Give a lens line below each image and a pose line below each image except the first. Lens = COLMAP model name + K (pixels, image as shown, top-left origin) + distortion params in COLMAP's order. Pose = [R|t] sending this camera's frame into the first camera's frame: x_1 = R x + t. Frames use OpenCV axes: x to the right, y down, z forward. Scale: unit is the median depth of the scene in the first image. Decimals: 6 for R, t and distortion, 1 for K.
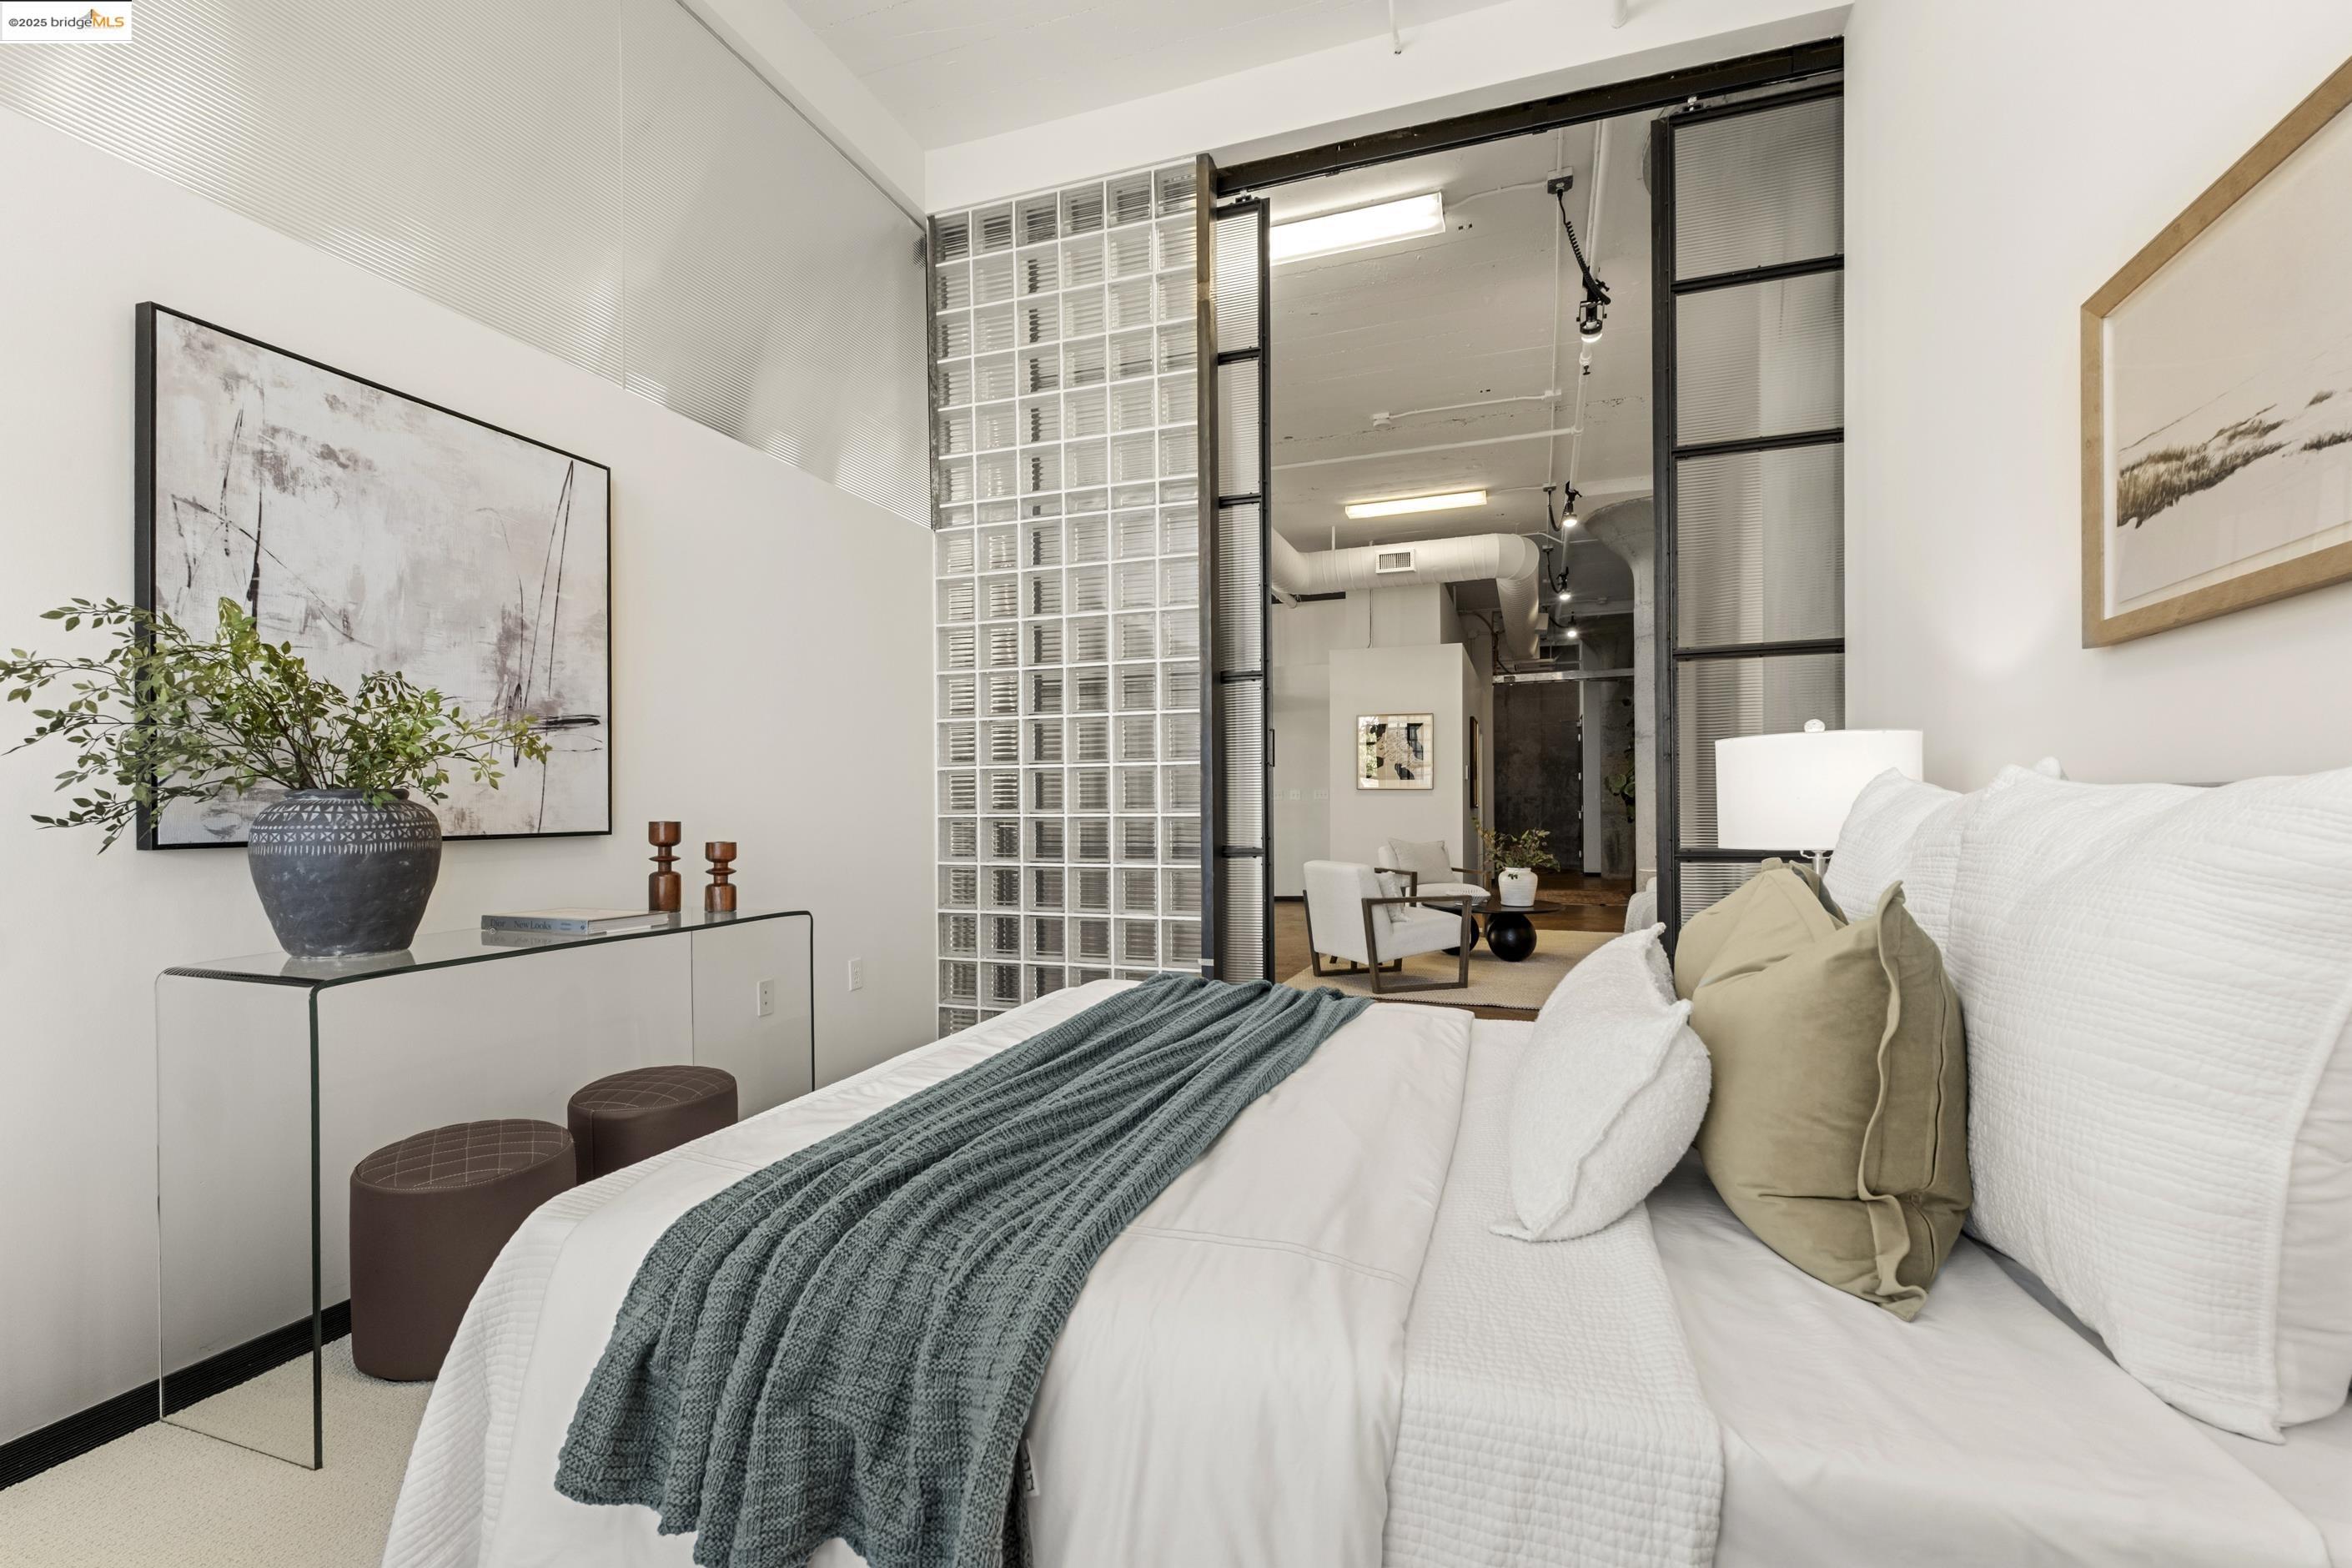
lens RADIAL K [[1075.0, 0, 1166.7], [0, 1075.0, 797.6], [0, 0, 1]] dist [0.010031, -0.006250]
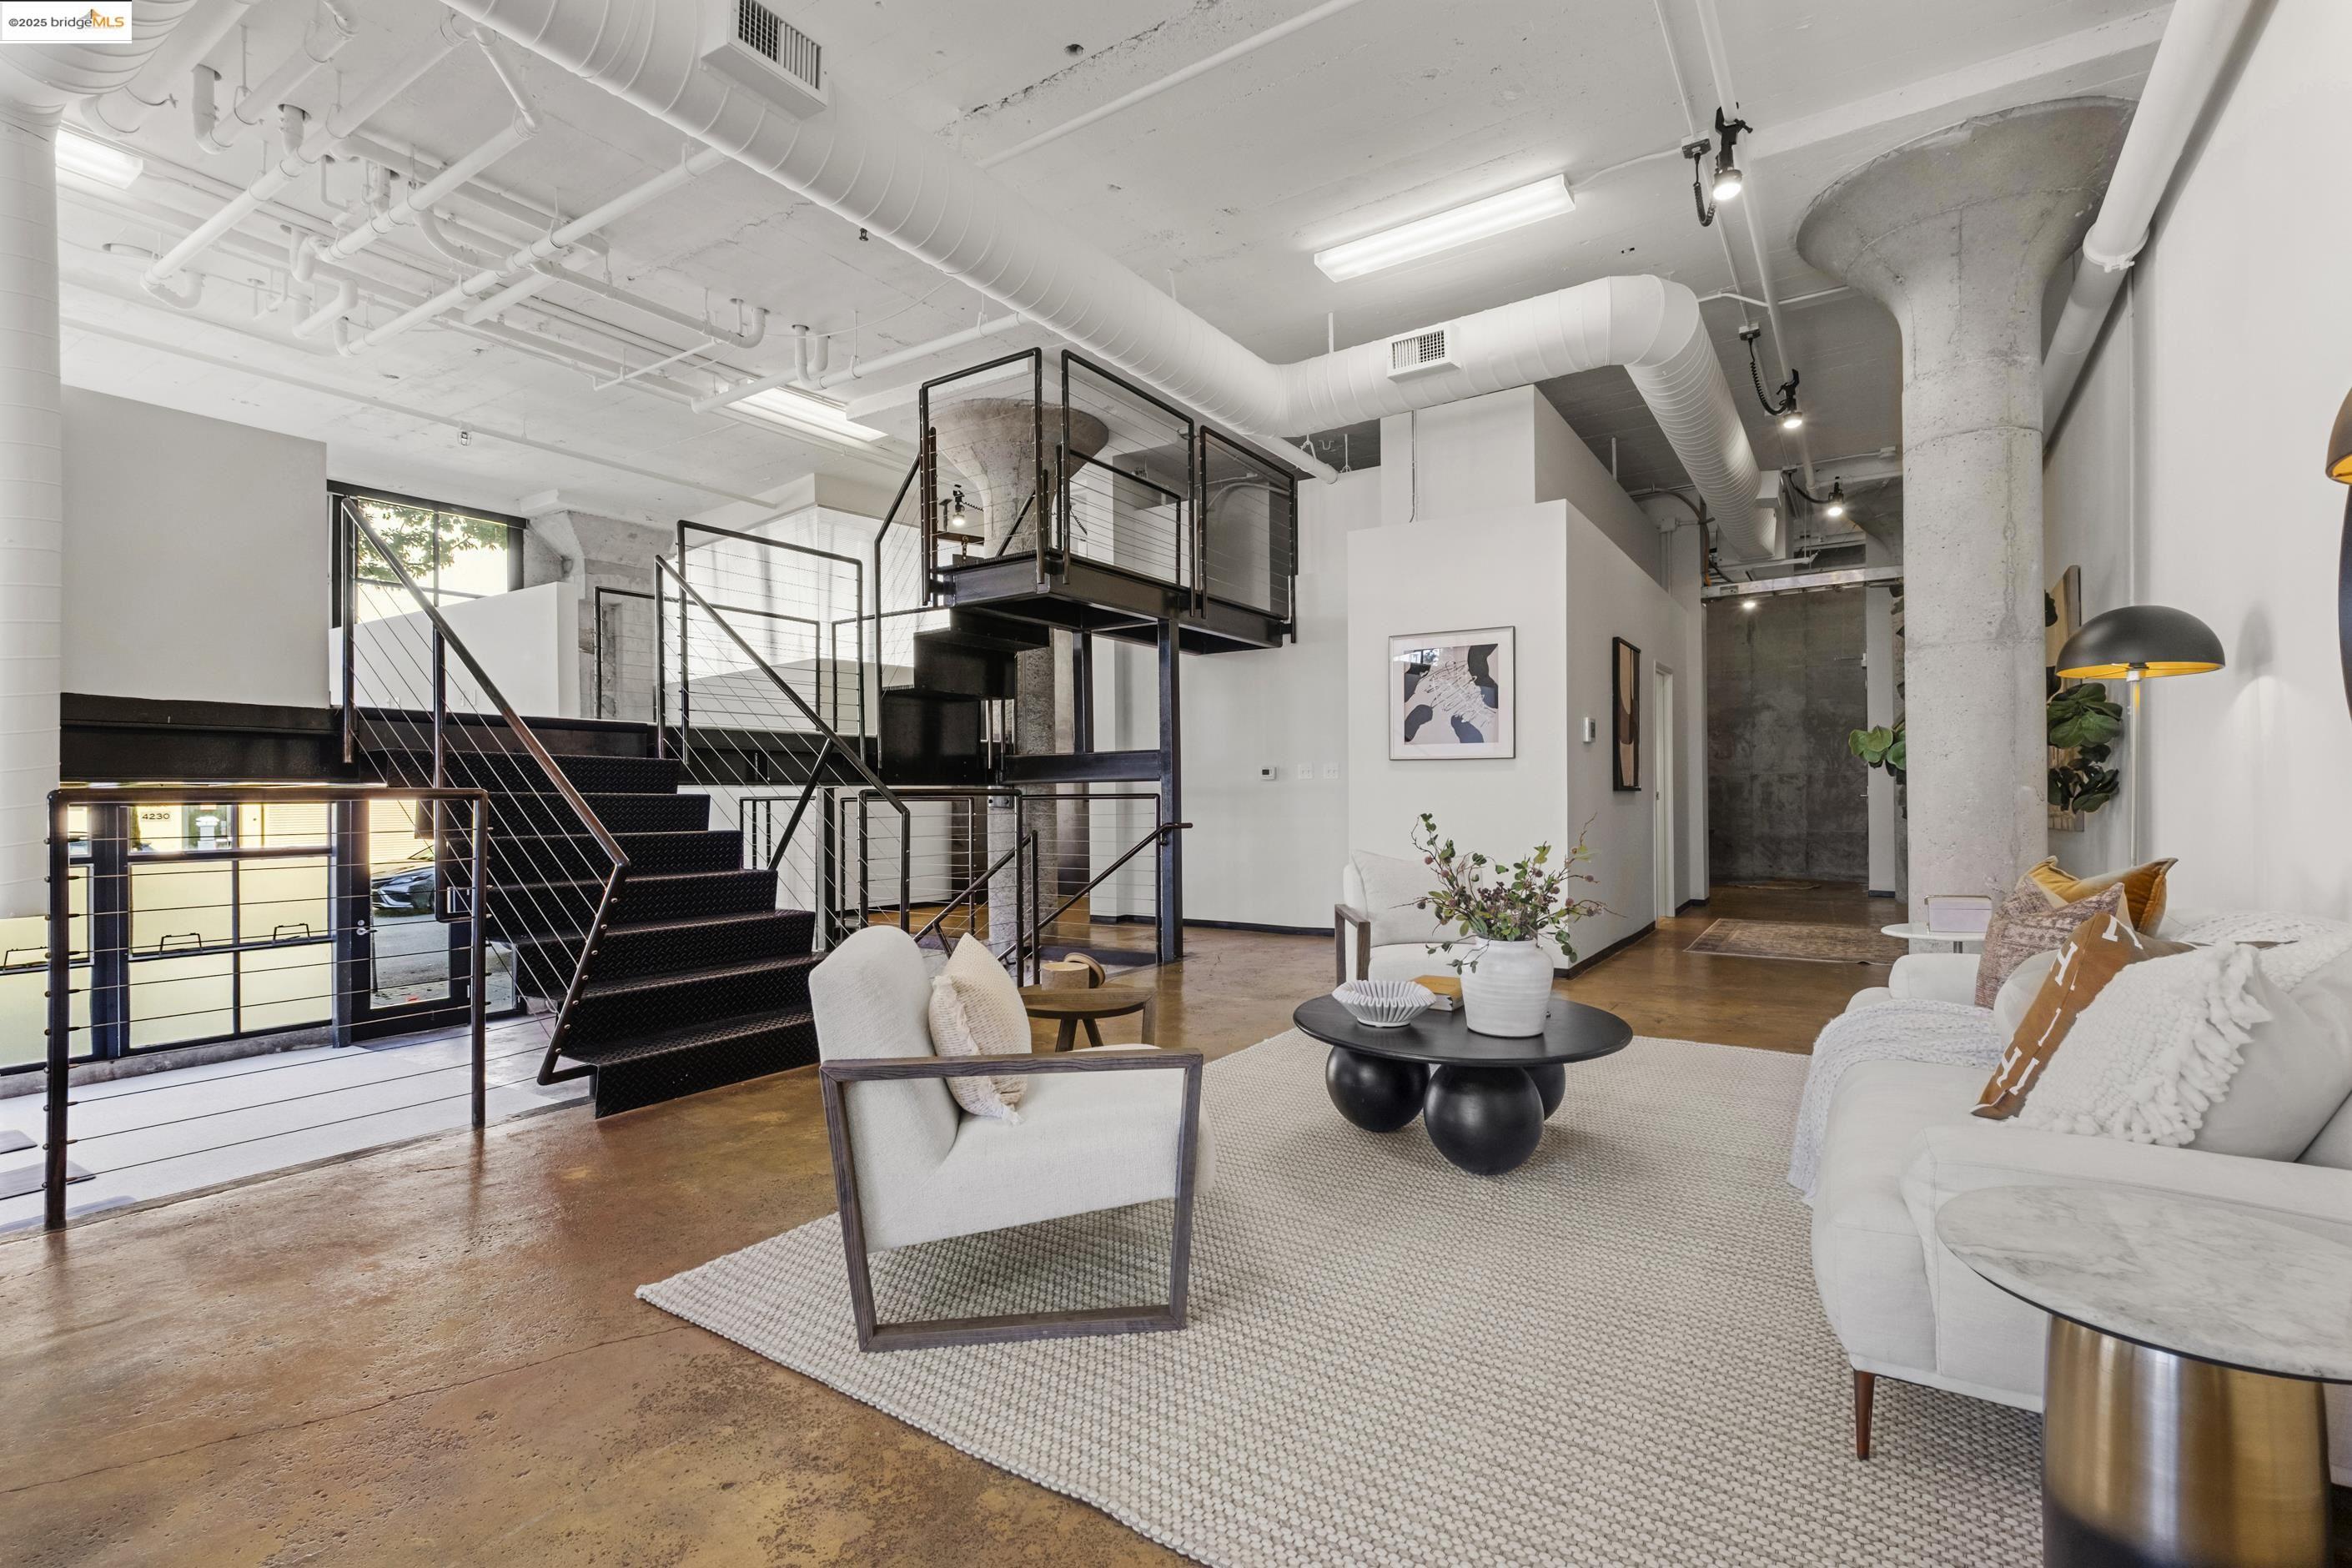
lens RADIAL K [[1075.0, 0, 1174.0], [0, 1075.0, 787.3], [0, 0, 1]] dist [0.010031, -0.006250]
pose [[0.968866, -0.006490, -0.247501, 0.210071], [0.007660, 0.999964, 0.003764, 0.003876], [0.247467, -0.005542, 0.968880, 0.393270]]
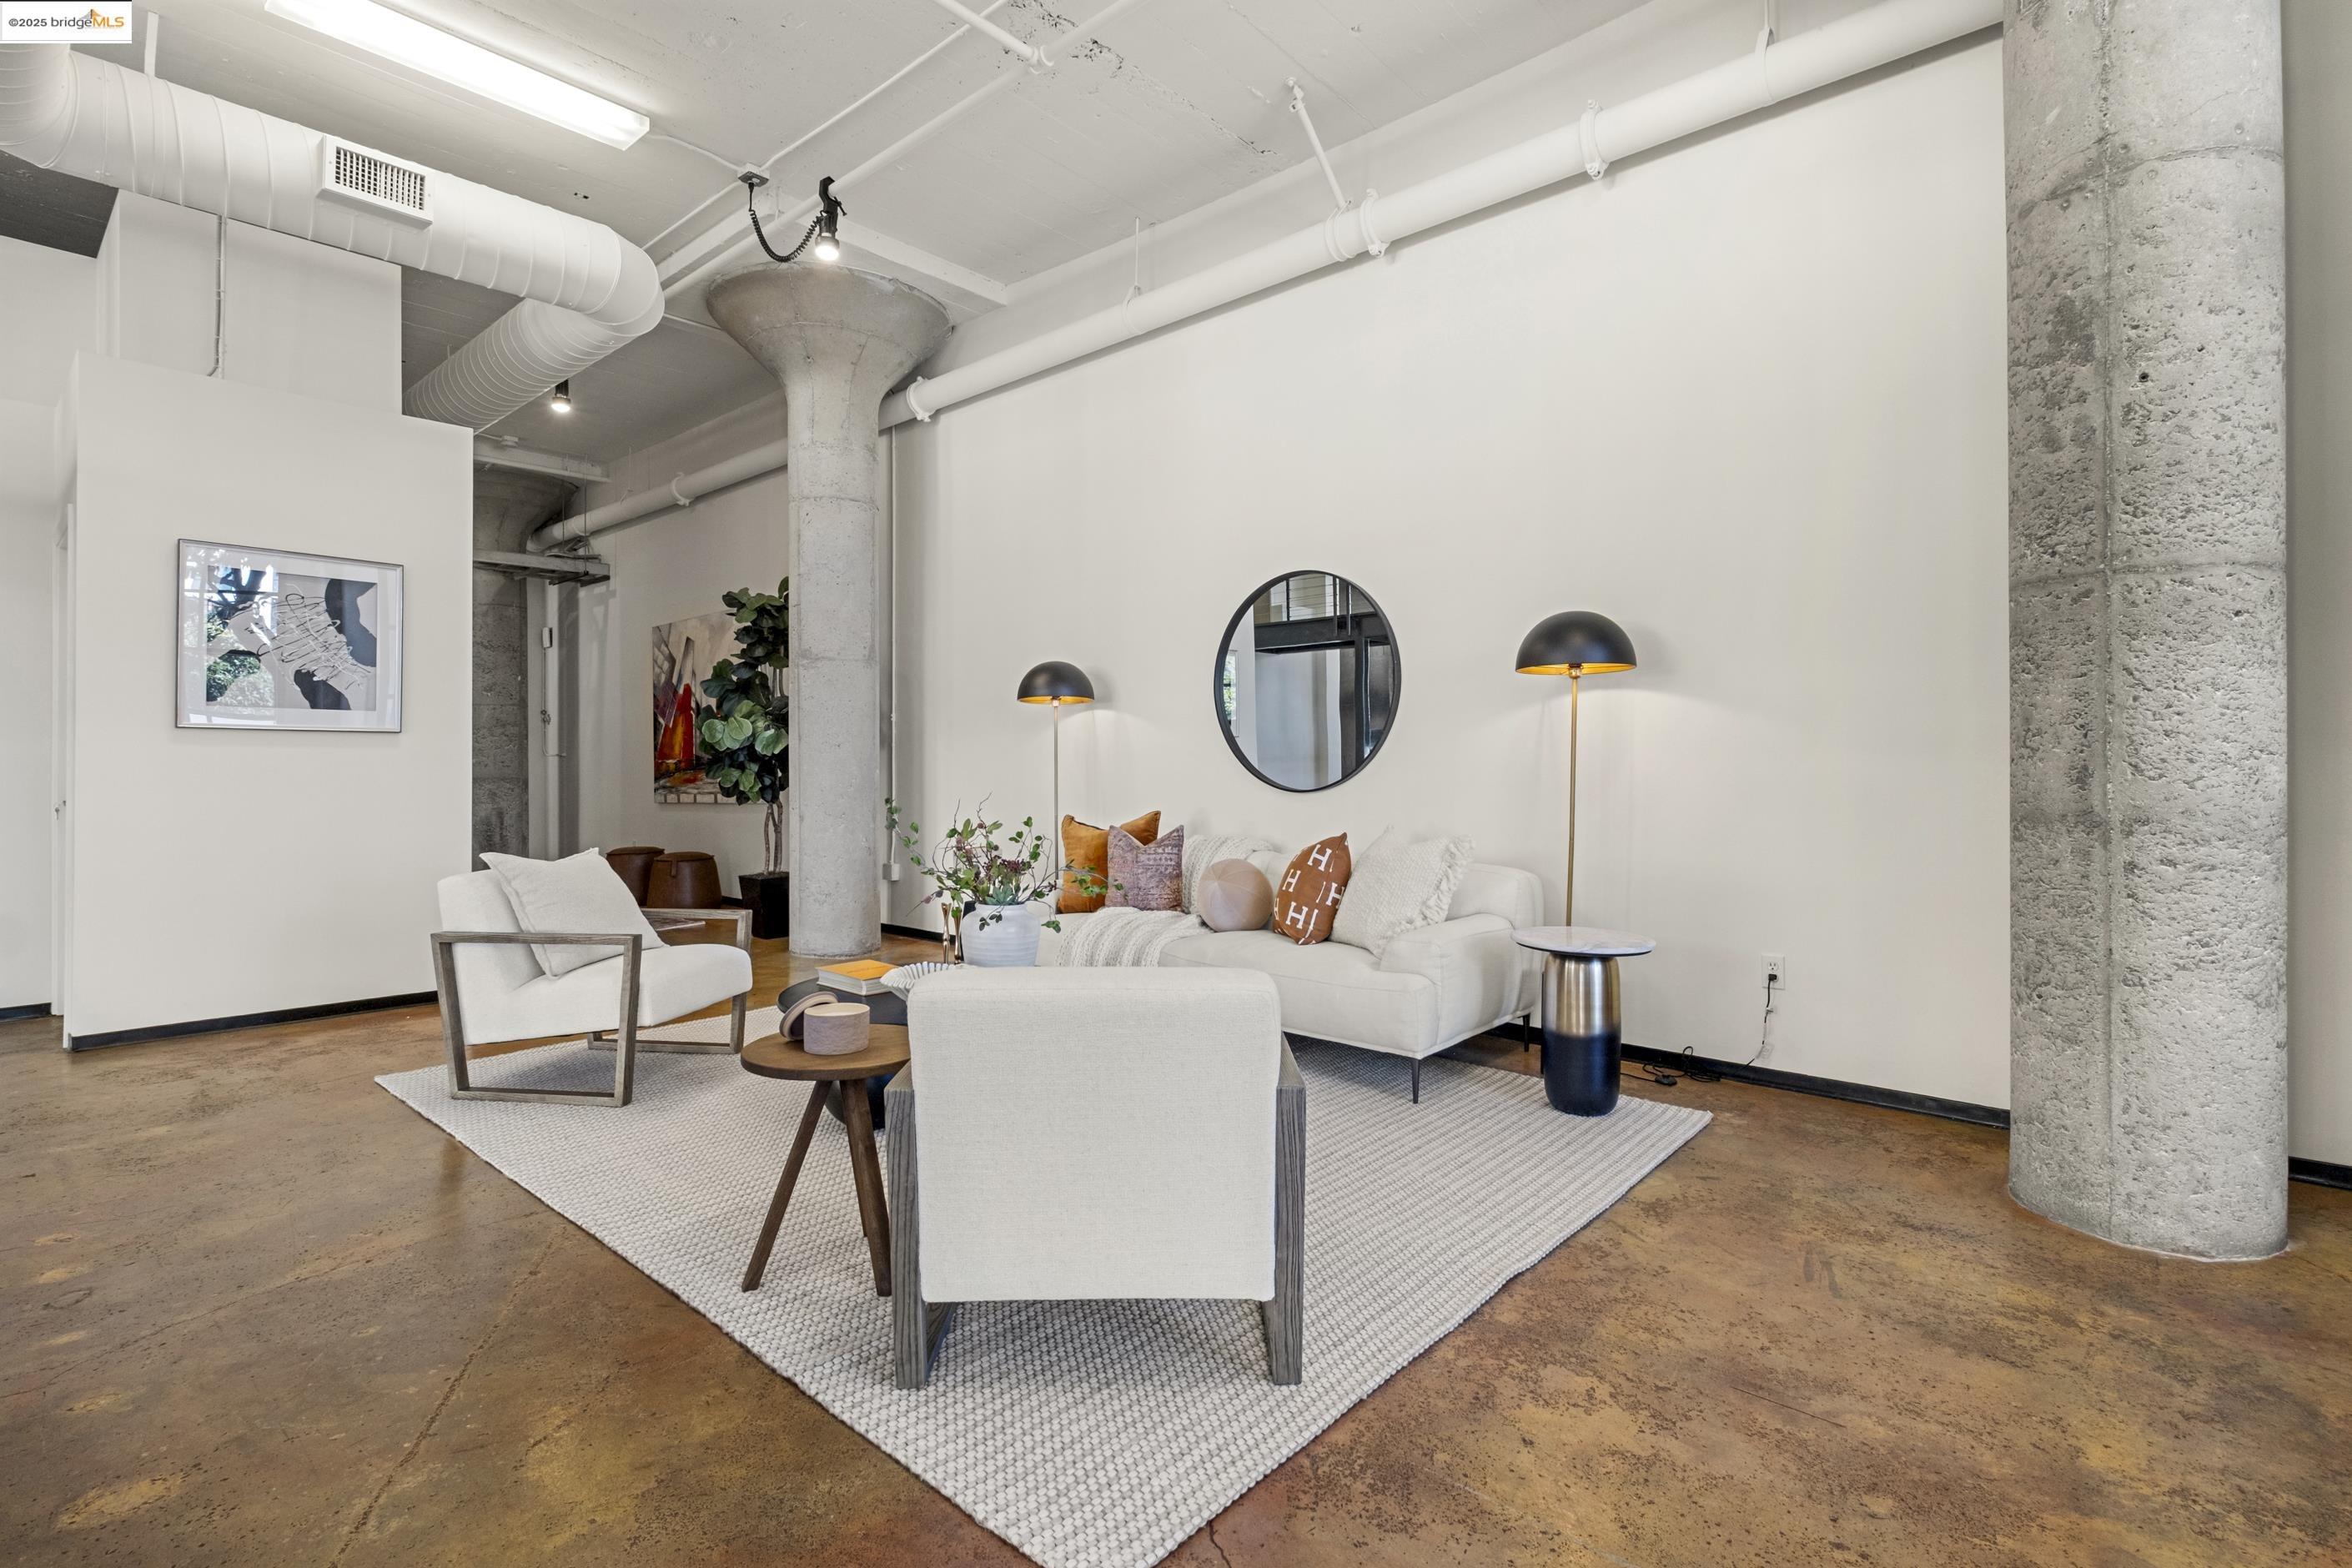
lens RADIAL K [[1106.2, 0, 1194.6], [0, 1106.2, 748.5], [0, 0, 1]] dist [0.003523, -0.002031]
pose [[0.364522, 0.013930, 0.931090, -0.064679], [-0.006459, 0.999902, -0.012430, 0.002374], [-0.931172, -0.001483, 0.364577, 0.512480]]
